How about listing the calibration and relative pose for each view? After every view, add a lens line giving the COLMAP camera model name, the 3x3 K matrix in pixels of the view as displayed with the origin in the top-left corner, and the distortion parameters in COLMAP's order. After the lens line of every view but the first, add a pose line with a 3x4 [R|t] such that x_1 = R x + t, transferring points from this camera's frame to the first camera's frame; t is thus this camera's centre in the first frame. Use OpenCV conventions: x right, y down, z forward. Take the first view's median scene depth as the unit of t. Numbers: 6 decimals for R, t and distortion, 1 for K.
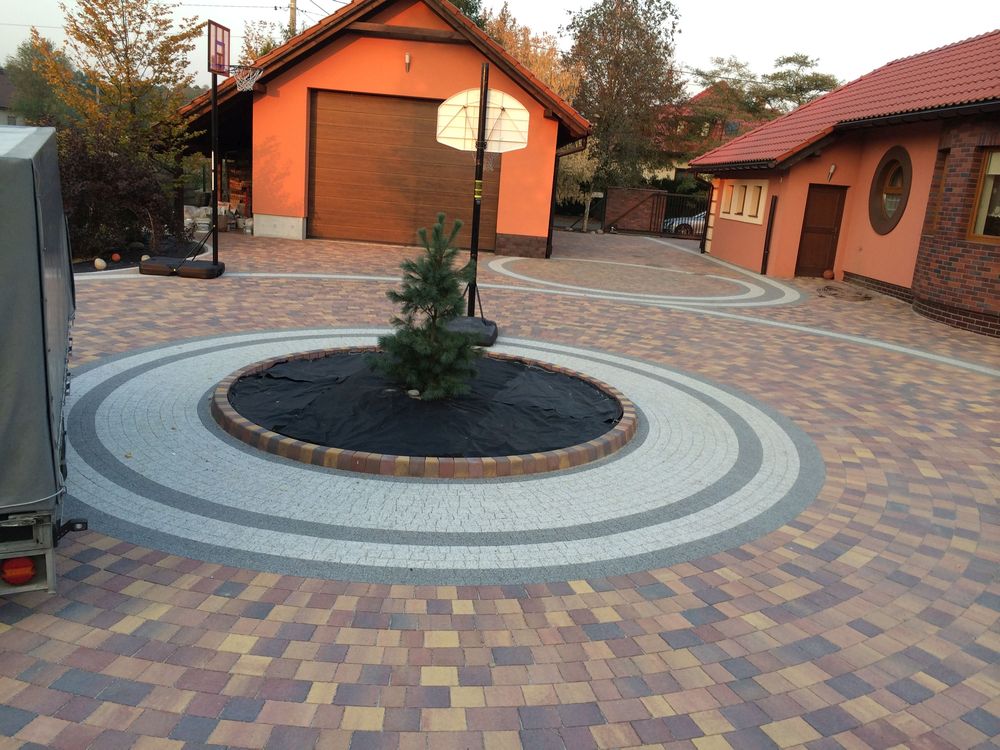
lens RADIAL K [[835.6, 0, 500.4], [0, 835.6, 375.3], [0, 0, 1]] dist [0.055119, -0.023030]
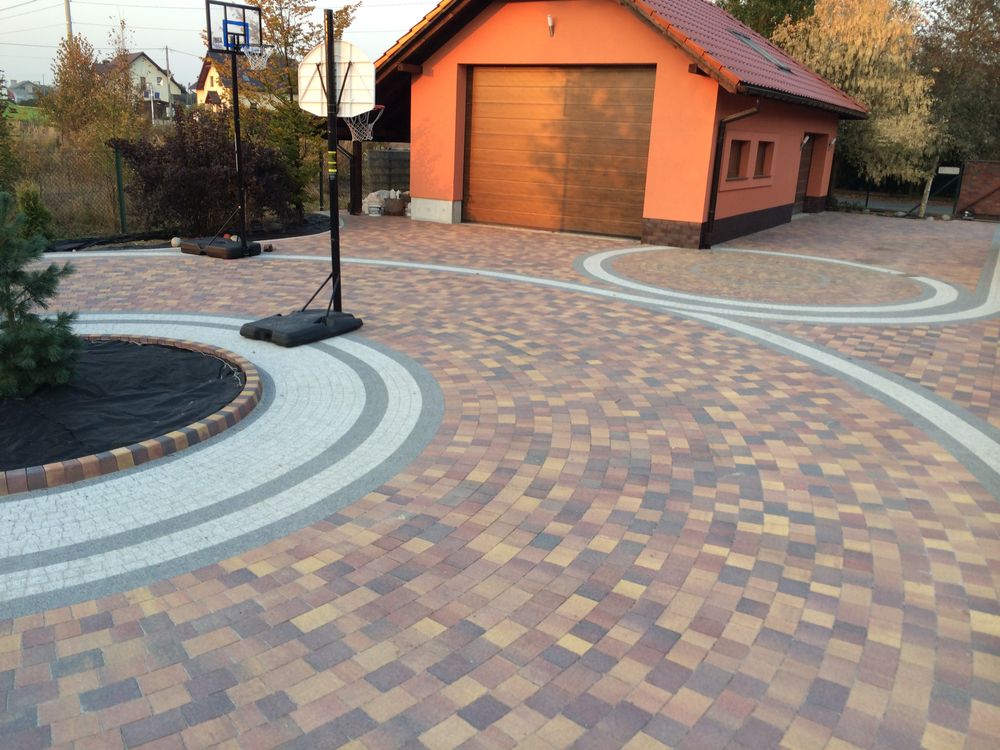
lens RADIAL K [[835.6, 0, 499.7], [0, 835.6, 378.4], [0, 0, 1]] dist [0.055119, -0.023030]
pose [[0.866831, 0.101885, -0.488081, 0.558288], [-0.092621, 0.994766, 0.043158, -0.056265], [0.489923, 0.007795, 0.871731, 0.341350]]
